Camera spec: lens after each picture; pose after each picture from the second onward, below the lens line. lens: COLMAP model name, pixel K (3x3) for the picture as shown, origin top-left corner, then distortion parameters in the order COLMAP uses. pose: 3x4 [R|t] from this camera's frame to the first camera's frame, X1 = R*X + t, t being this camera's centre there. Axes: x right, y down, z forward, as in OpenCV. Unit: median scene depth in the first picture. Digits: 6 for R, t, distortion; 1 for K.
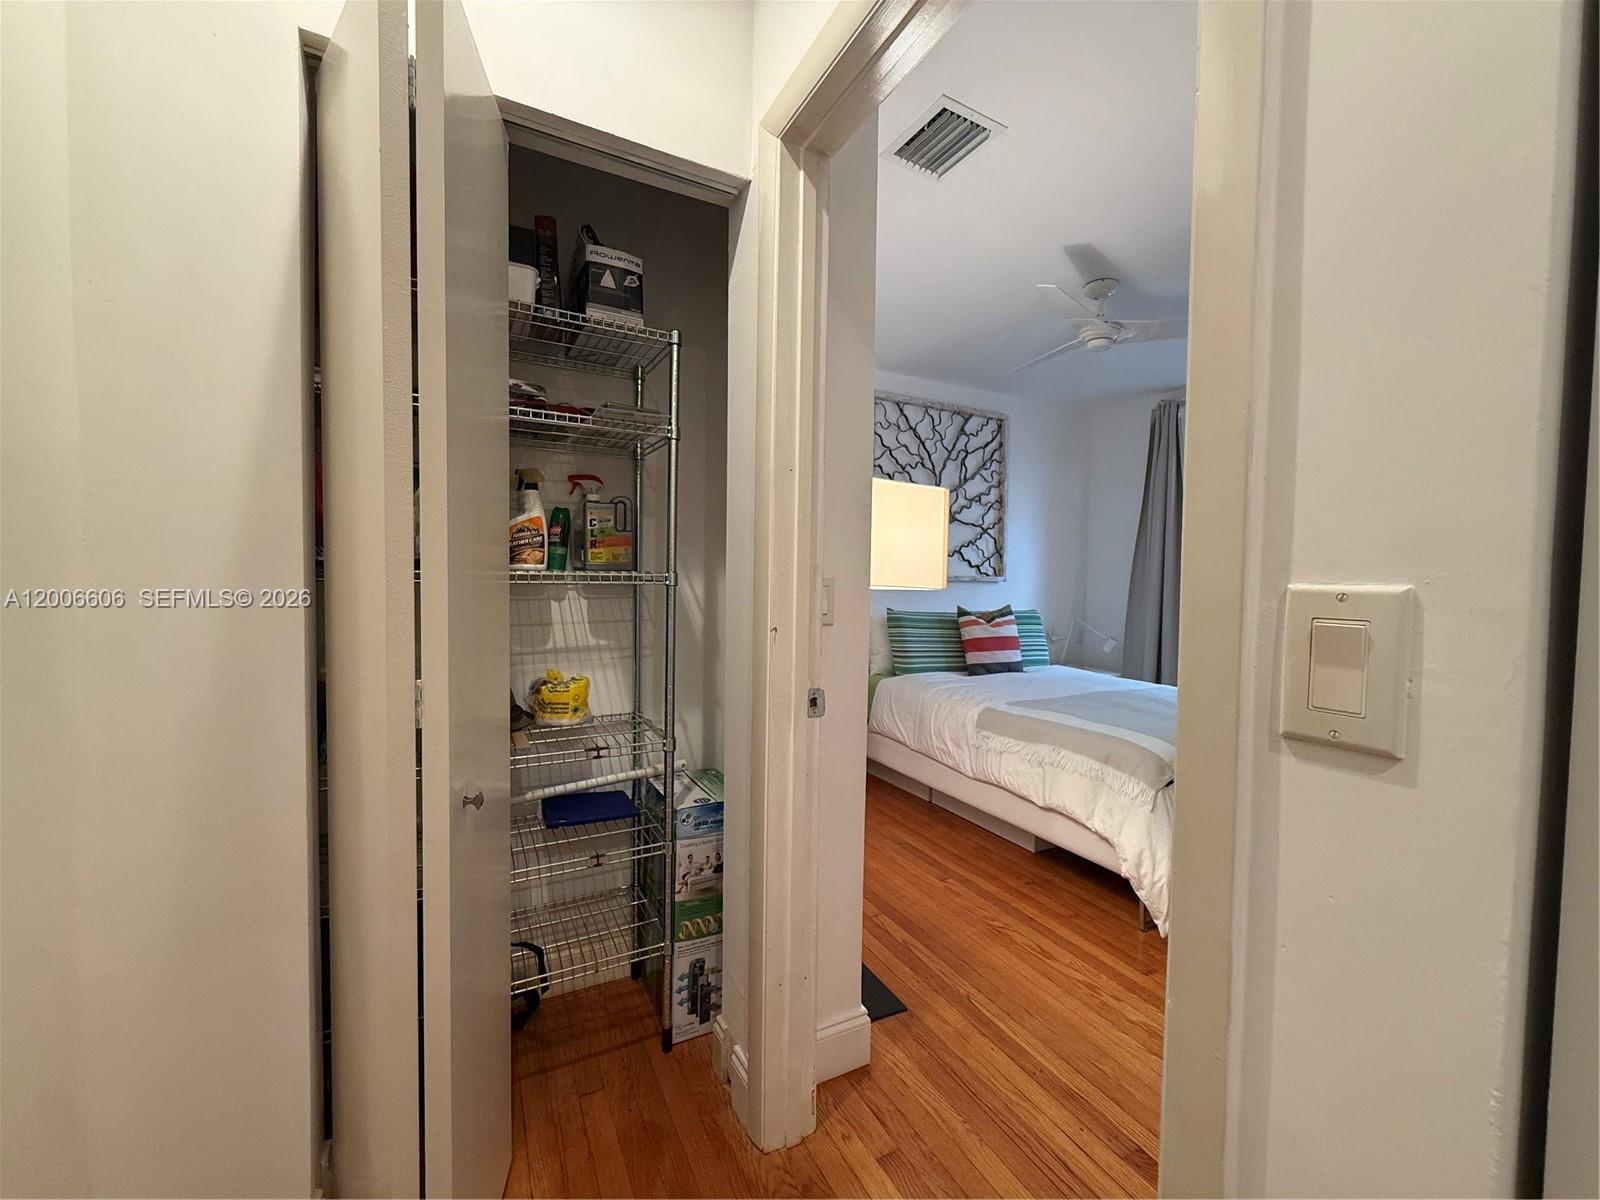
lens RADIAL K [[638.9, 0, 802.8], [0, 638.9, 599.1], [0, 0, 1]] dist [0.001031, -0.000146]
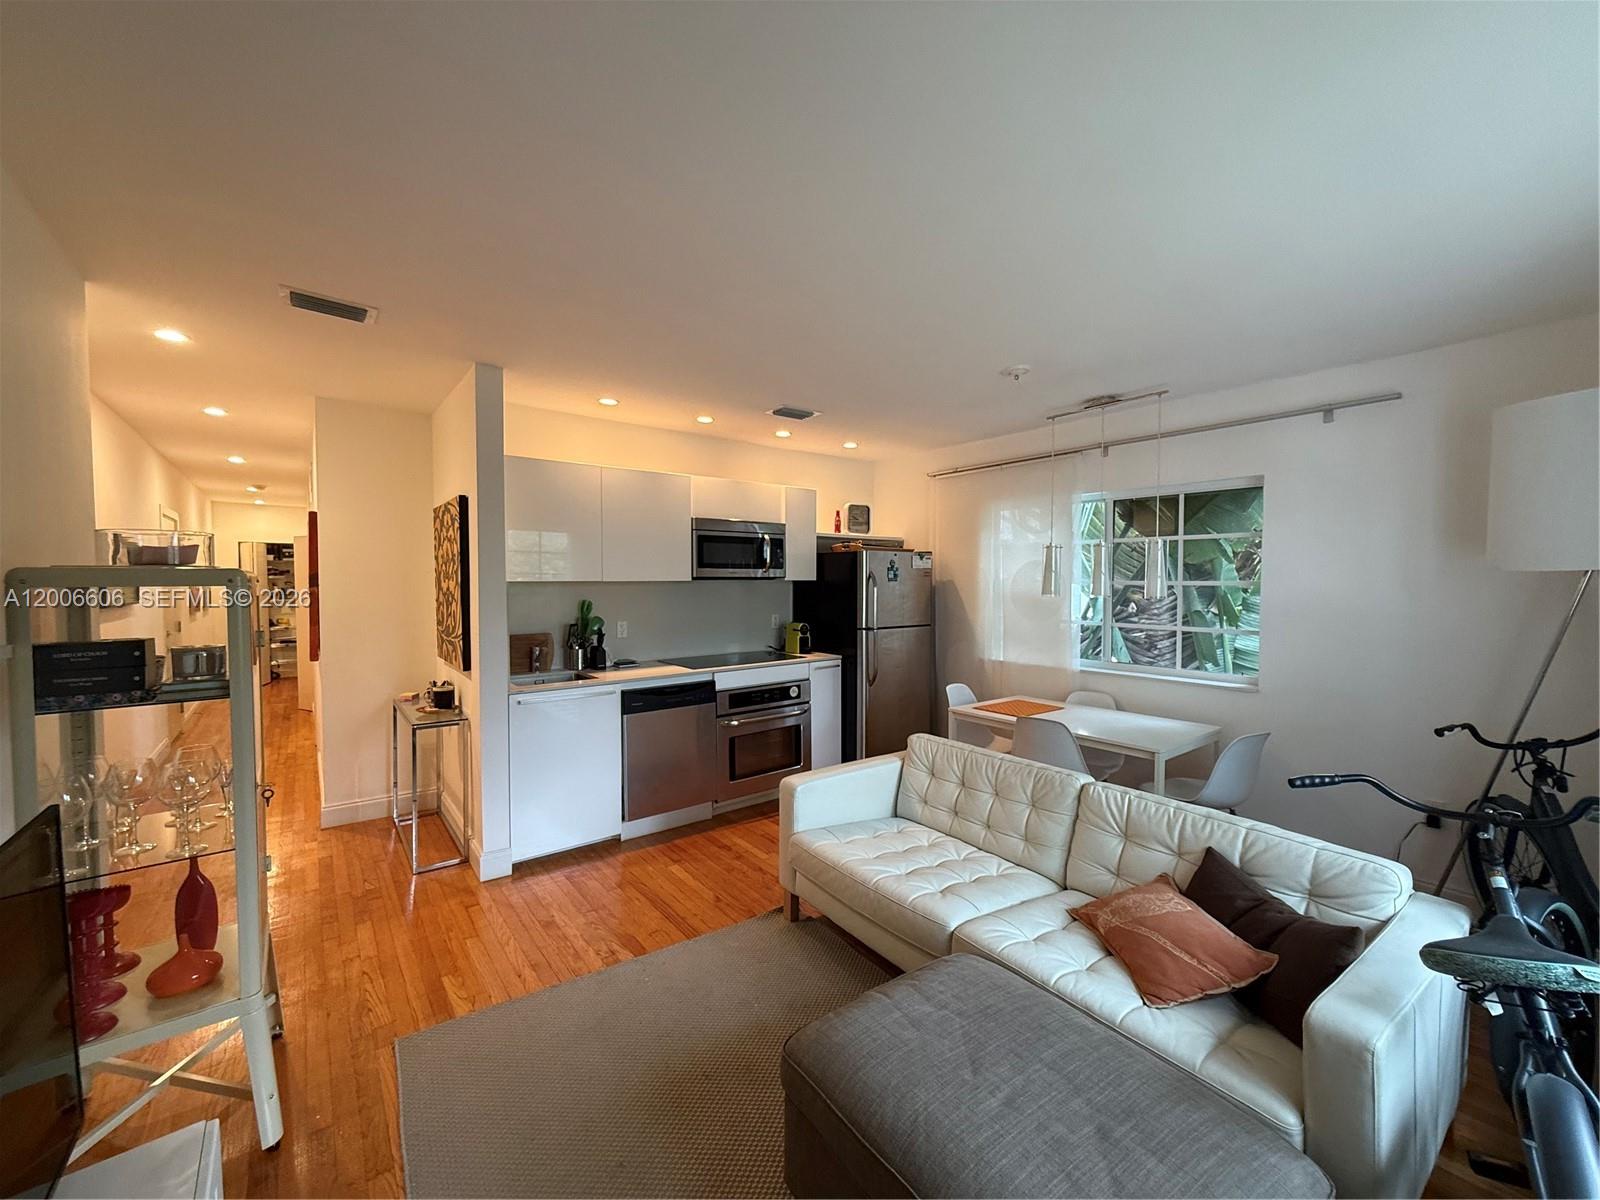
lens RADIAL K [[638.9, 0, 802.8], [0, 638.9, 599.1], [0, 0, 1]] dist [0.001031, -0.000146]
pose [[0.984009, -0.019857, 0.177009, 2.892100], [0.020716, 0.999781, -0.003006, 0.060839], [-0.176911, 0.006625, 0.984205, -4.938592]]
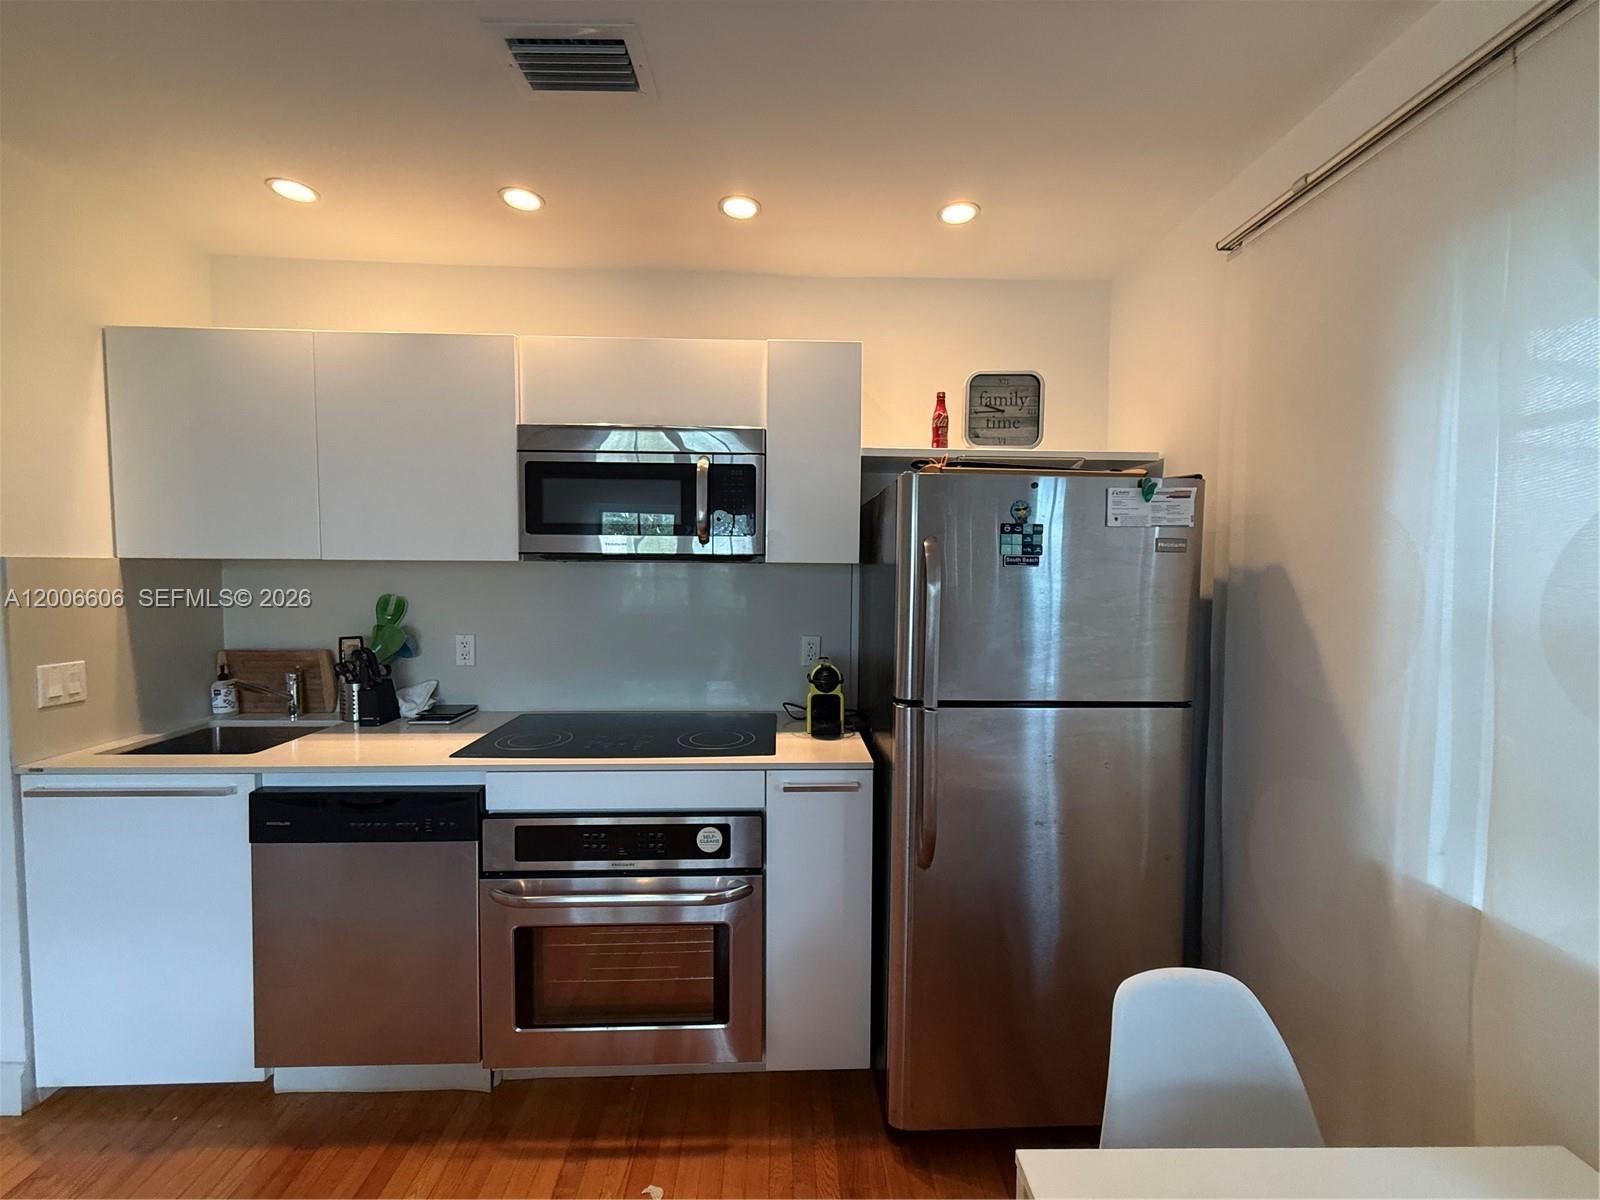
lens RADIAL K [[638.9, 0, 802.8], [0, 638.9, 599.1], [0, 0, 1]] dist [0.001031, -0.000146]
pose [[0.896827, 0.014372, -0.442148, 3.798176], [-0.012458, 0.999896, 0.007231, 0.031585], [0.442206, -0.000977, 0.896913, -3.406475]]
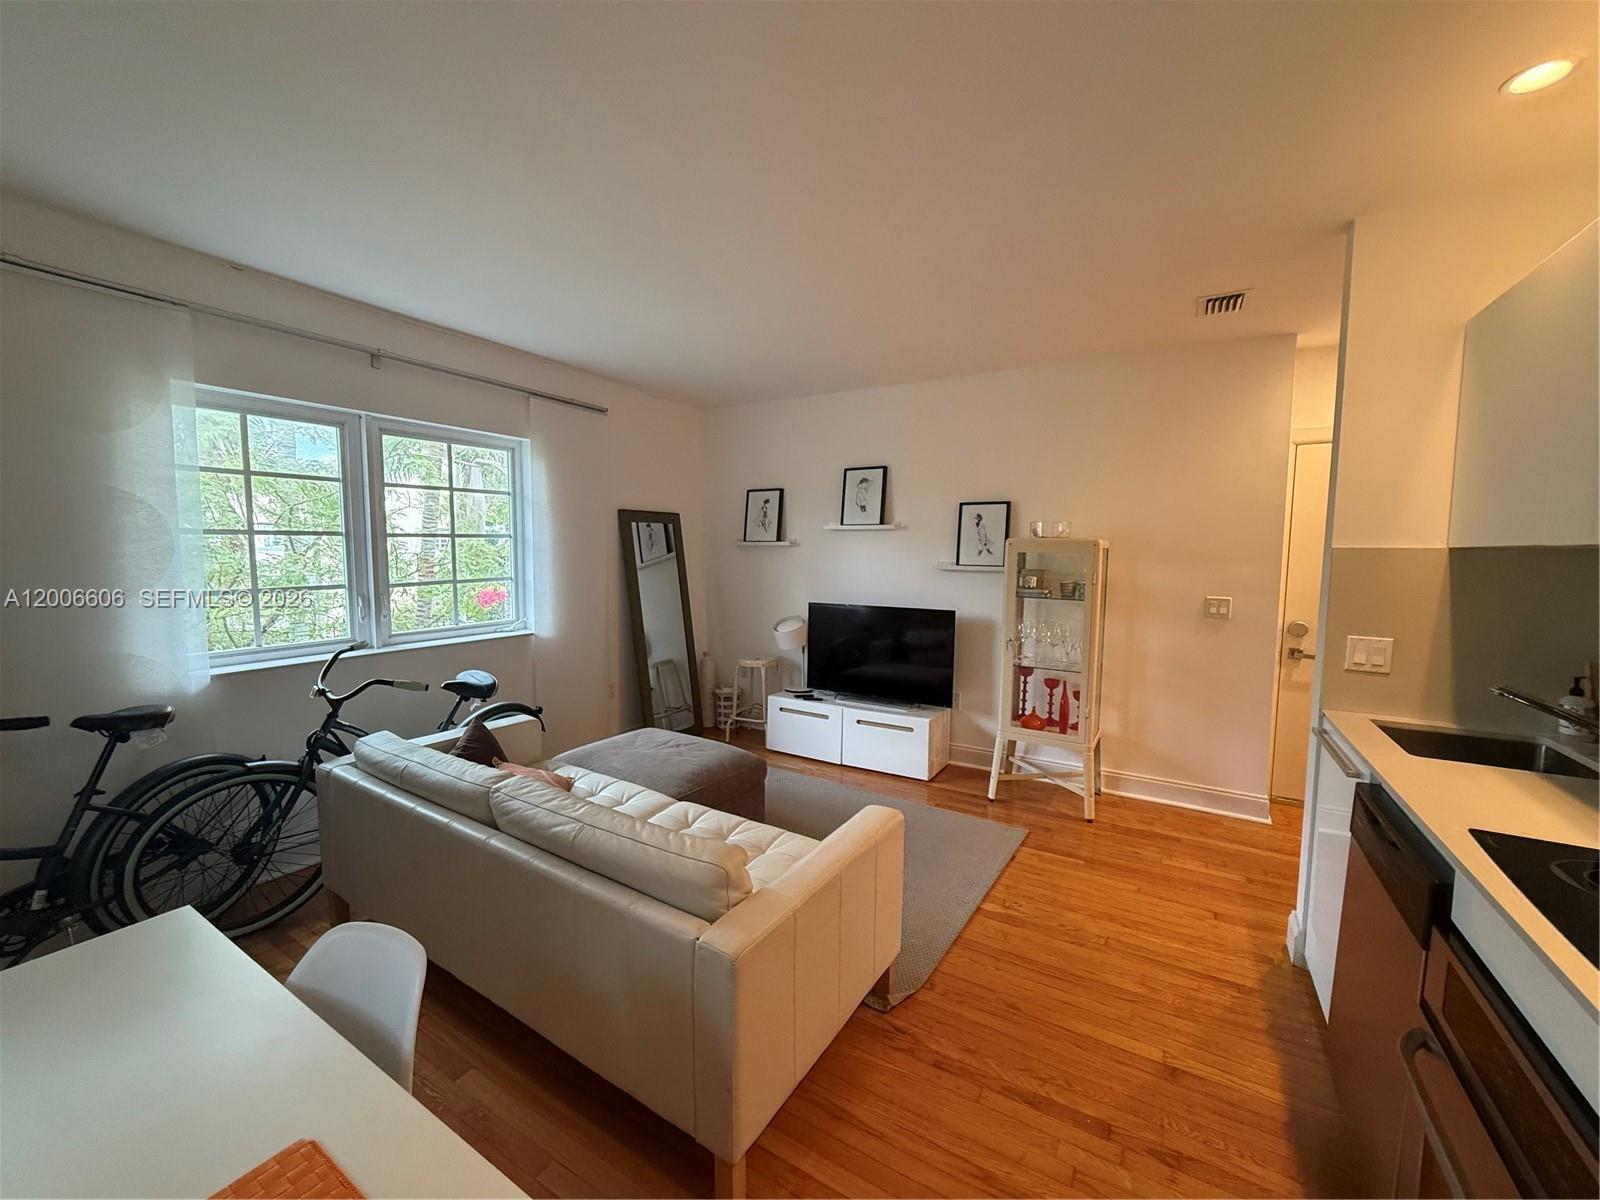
lens RADIAL K [[638.9, 0, 802.8], [0, 638.9, 599.1], [0, 0, 1]] dist [0.001031, -0.000146]
pose [[-0.854142, 0.015149, -0.519820, 3.825923], [-0.045746, 0.993512, 0.104121, 0.009668], [0.518024, 0.112713, -0.847907, -2.609912]]
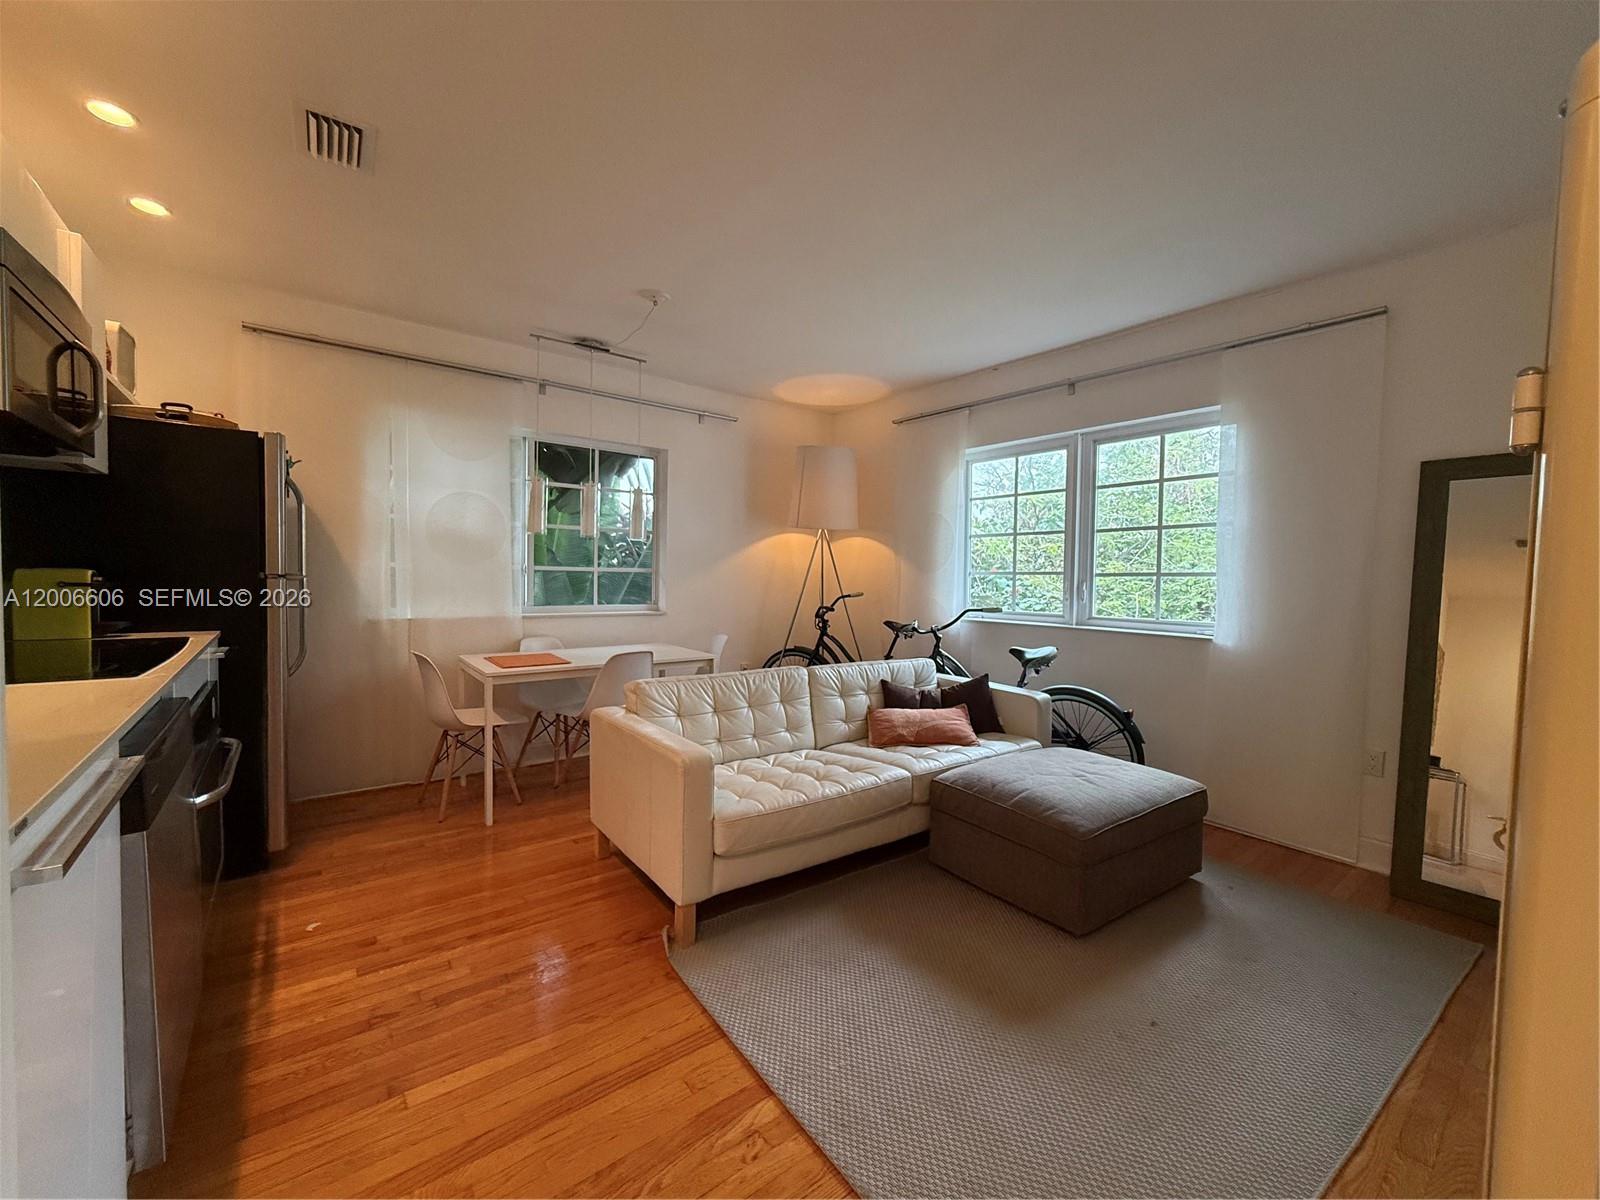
lens RADIAL K [[638.9, 0, 802.8], [0, 638.9, 599.1], [0, 0, 1]] dist [0.001031, -0.000146]
pose [[-0.174185, -0.057834, 0.983013, 2.015580], [0.014425, 0.998017, 0.061272, 0.151031], [-0.984607, 0.024852, -0.173006, -3.445381]]
